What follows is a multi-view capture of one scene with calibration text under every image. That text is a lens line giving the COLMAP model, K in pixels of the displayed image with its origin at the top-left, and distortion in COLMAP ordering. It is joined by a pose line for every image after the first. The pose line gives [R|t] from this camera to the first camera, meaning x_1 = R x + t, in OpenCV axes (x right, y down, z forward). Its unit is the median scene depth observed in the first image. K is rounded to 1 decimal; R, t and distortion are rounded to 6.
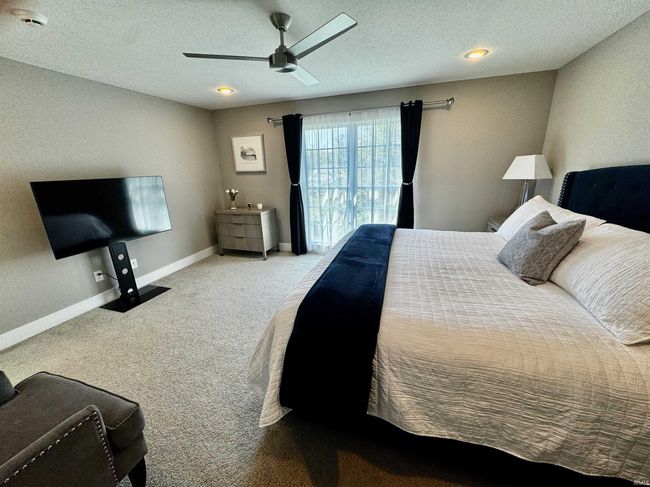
lens RADIAL K [[258.8, 0, 324.2], [0, 258.8, 243.4], [0, 0, 1]] dist [-0.000369, 0.000159]
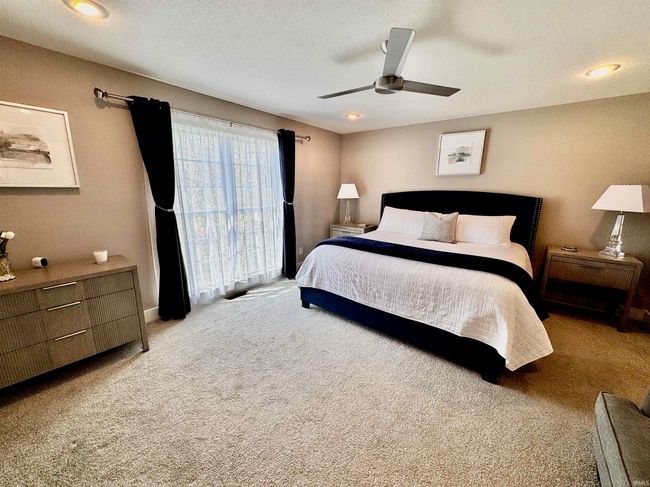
lens RADIAL K [[258.8, 0, 325.1], [0, 258.8, 244.4], [0, 0, 1]] dist [-0.000369, 0.000159]
pose [[0.347634, -0.167936, 0.922468, -0.596989], [0.250886, 0.964617, 0.081063, -0.104628], [-0.903442, 0.203254, 0.377467, 0.447840]]
